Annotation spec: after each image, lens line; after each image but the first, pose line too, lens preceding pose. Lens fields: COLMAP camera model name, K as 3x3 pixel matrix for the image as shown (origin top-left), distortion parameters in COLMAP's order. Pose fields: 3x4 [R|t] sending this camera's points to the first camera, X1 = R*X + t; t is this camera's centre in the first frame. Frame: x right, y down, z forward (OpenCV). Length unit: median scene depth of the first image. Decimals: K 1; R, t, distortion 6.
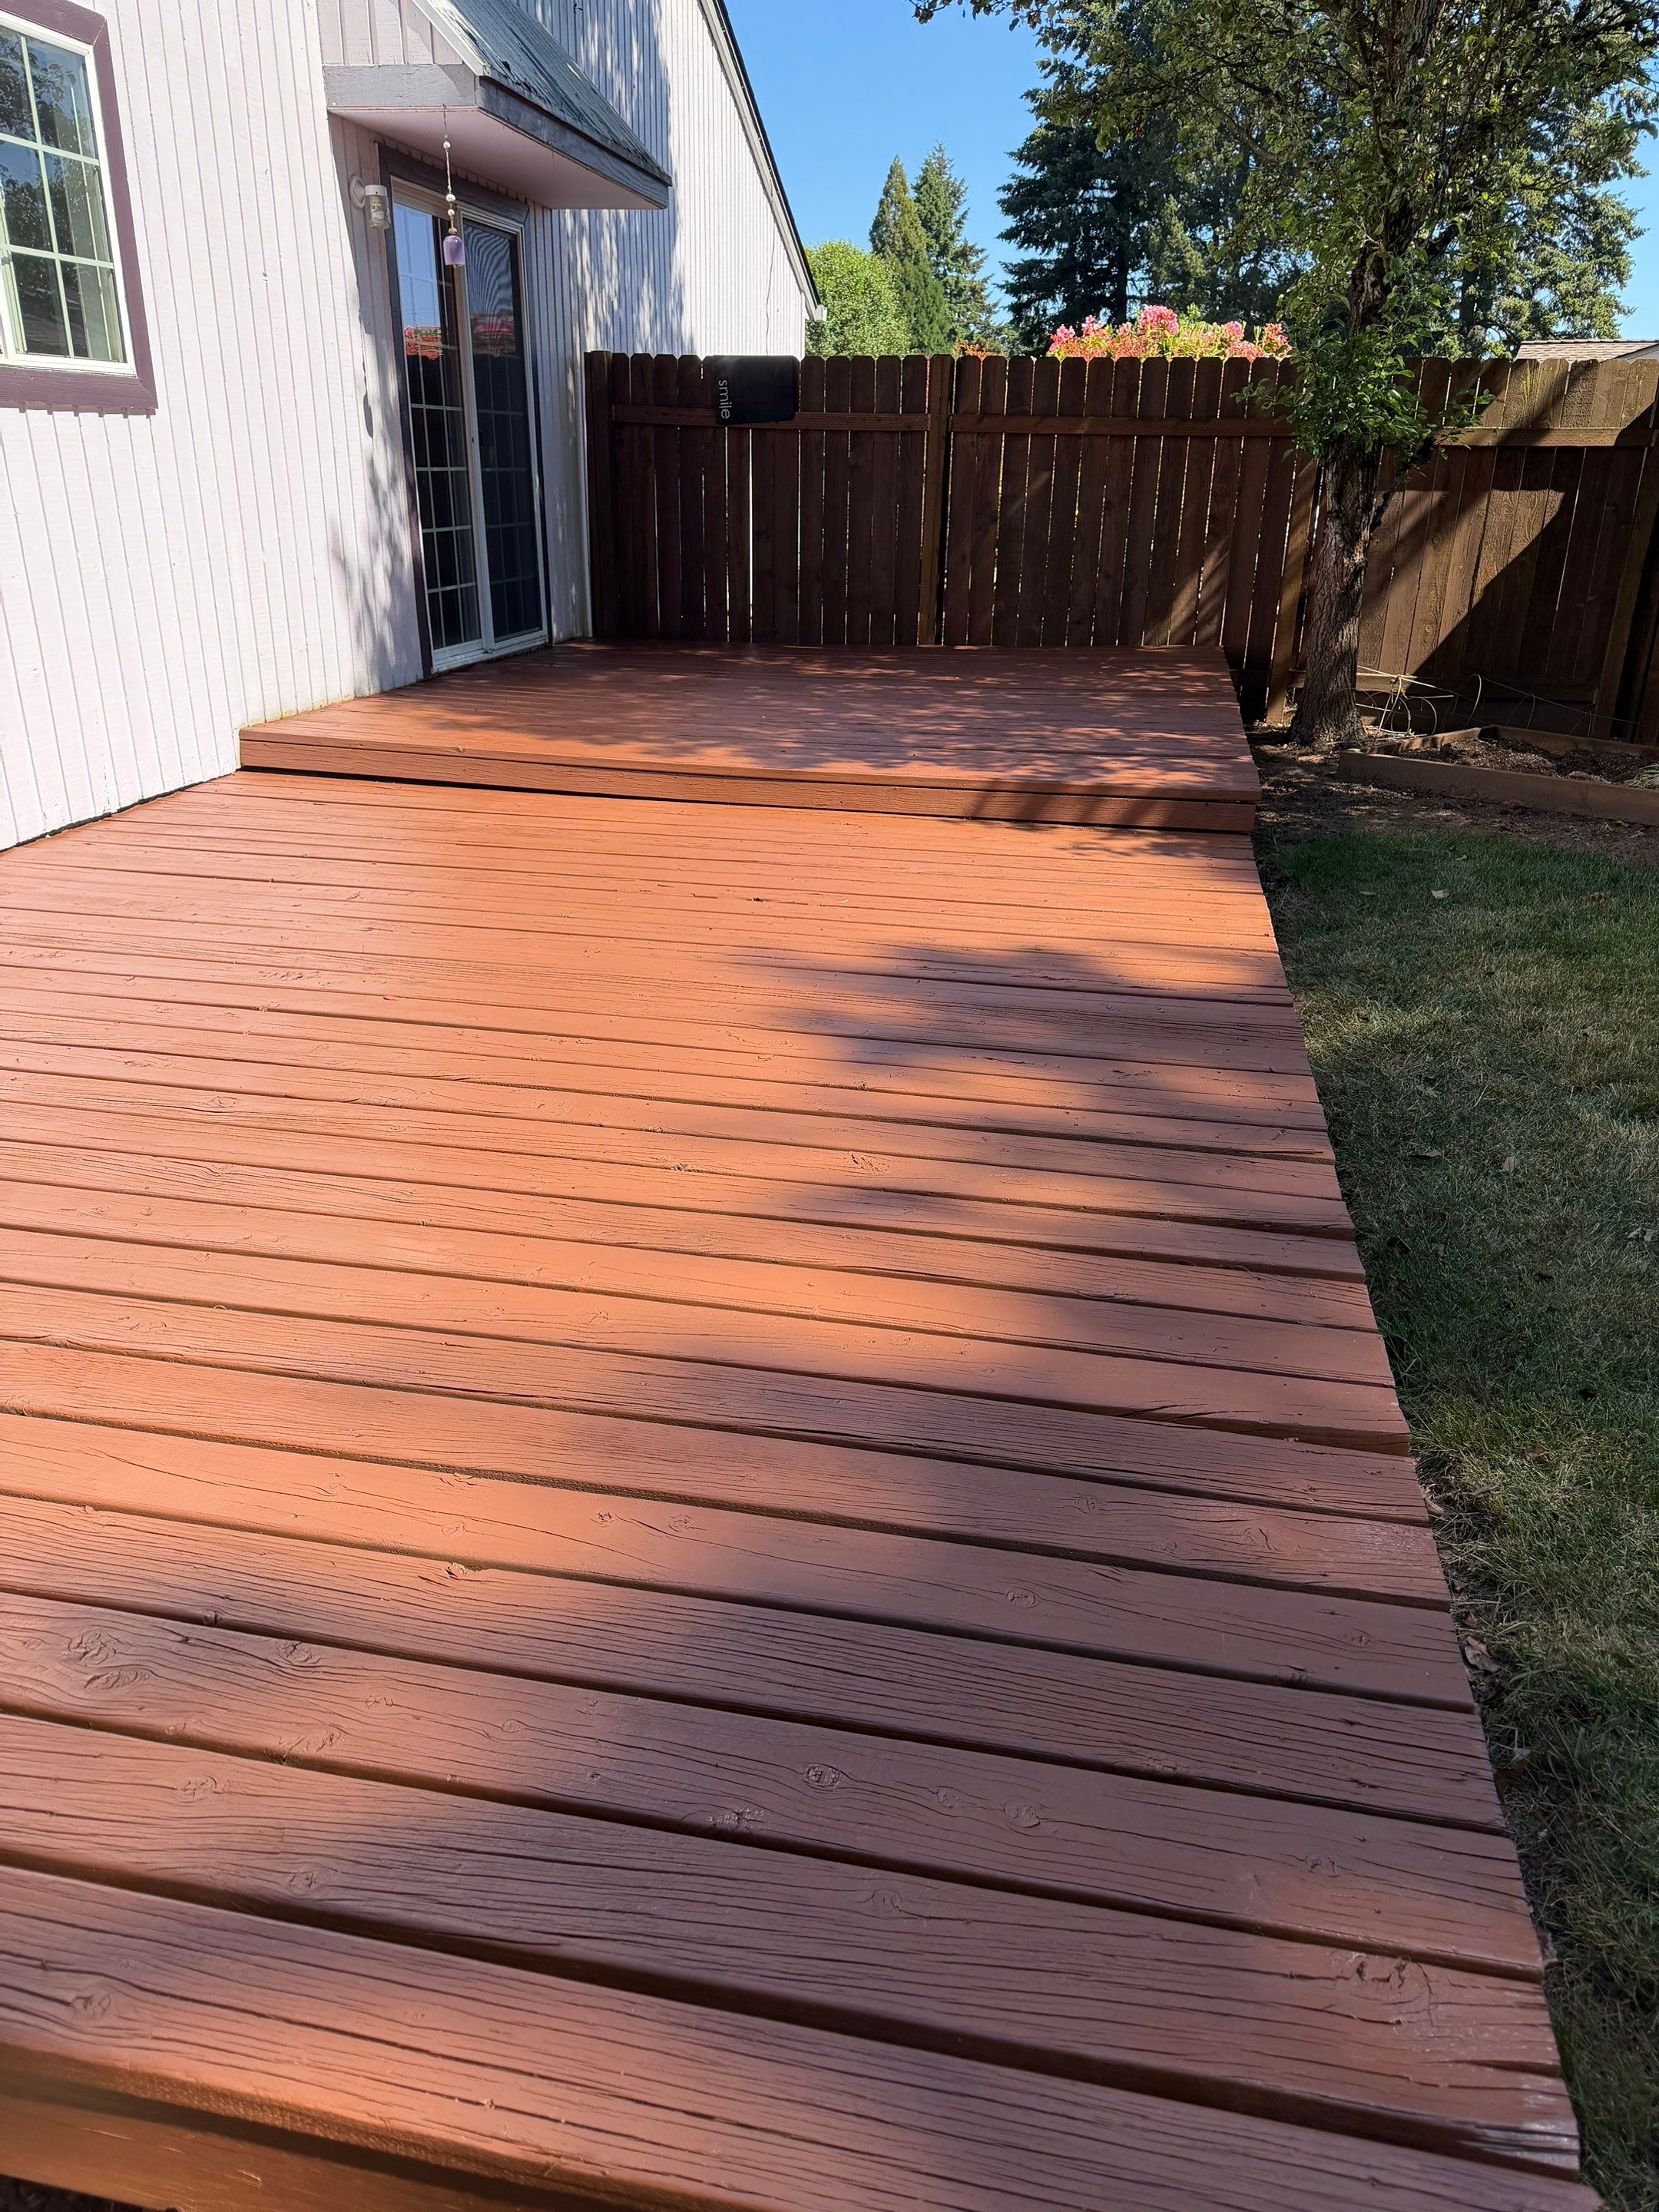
lens RADIAL K [[1584.7, 0, 864.0], [0, 1584.7, 1112.3], [0, 0, 1]] dist [-0.065237, 0.064647]
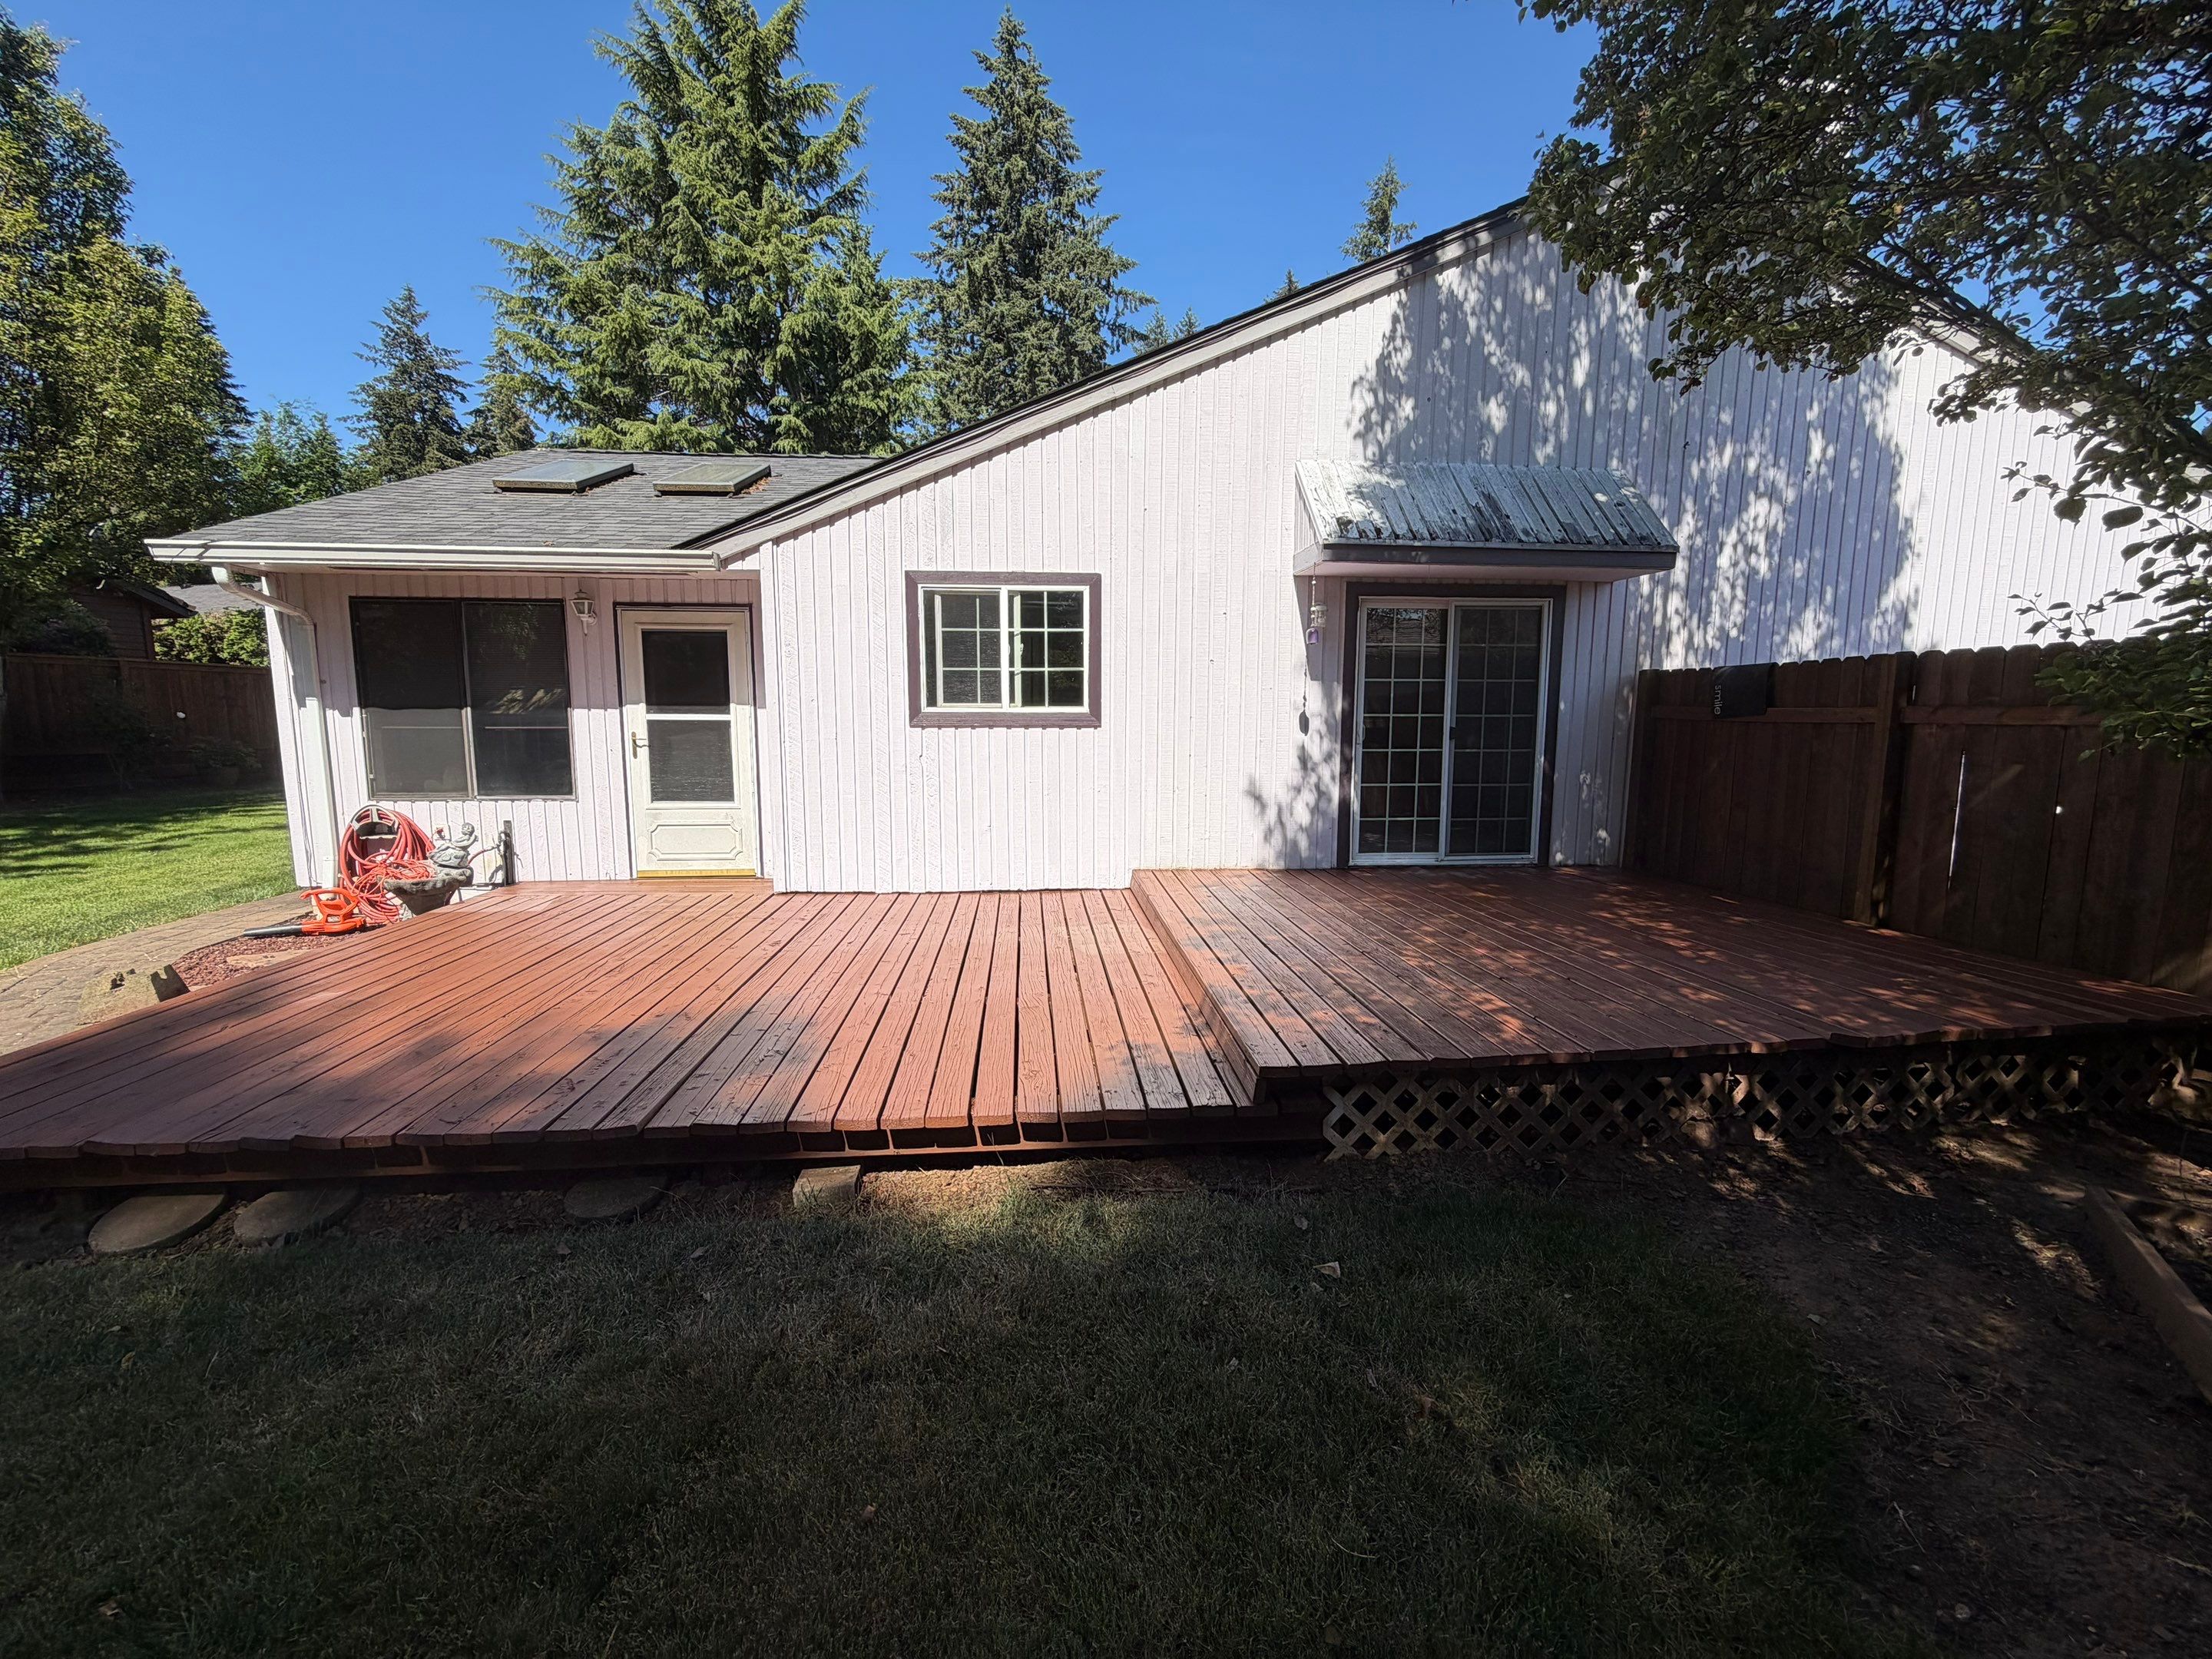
lens RADIAL K [[862.7, 0, 1106.0], [0, 862.7, 829.5], [0, 0, 1]] dist [-0.002521, 0.000100]
pose [[0.289813, 0.103784, -0.951440, 0.705140], [-0.363494, 0.931552, -0.009107, -0.295295], [0.885370, 0.348482, 0.307701, 0.659558]]
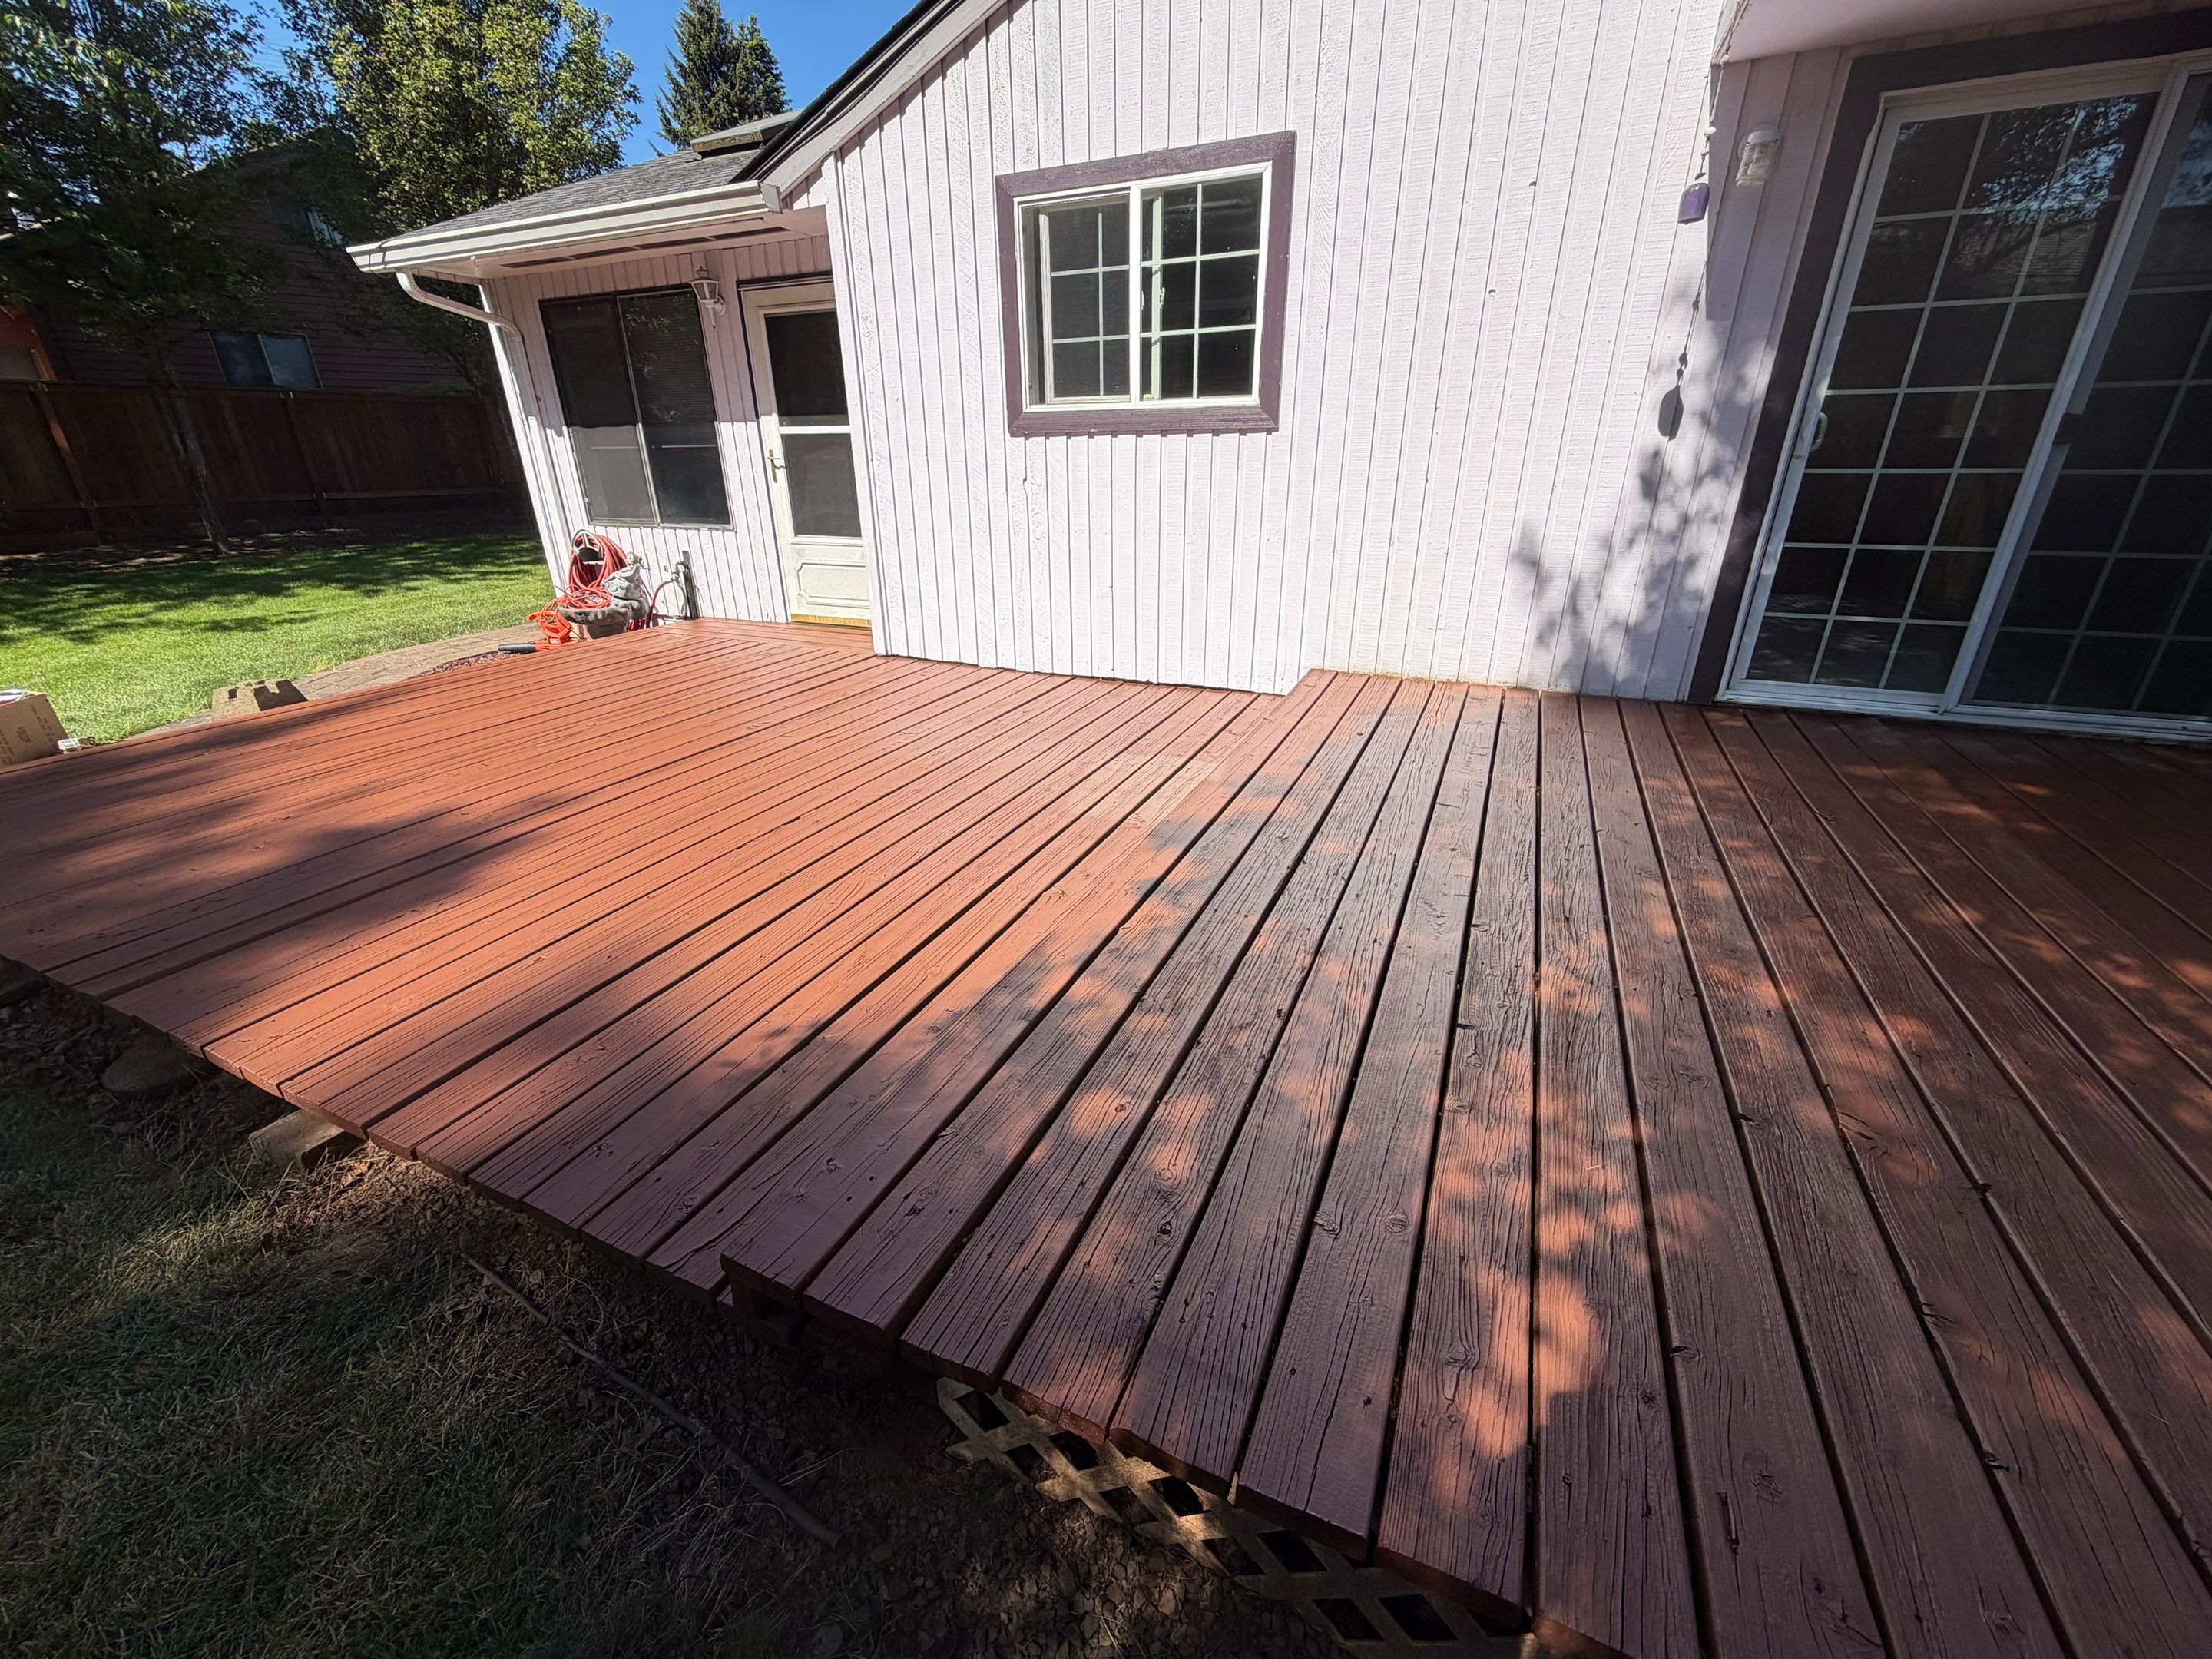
lens RADIAL K [[862.7, 0, 1106.0], [0, 862.7, 829.5], [0, 0, 1]] dist [-0.002521, 0.000100]
pose [[-0.215429, 0.378565, -0.900155, 0.377063], [-0.368018, 0.822358, 0.433923, -0.420431], [0.904518, 0.424753, -0.037841, 1.008502]]
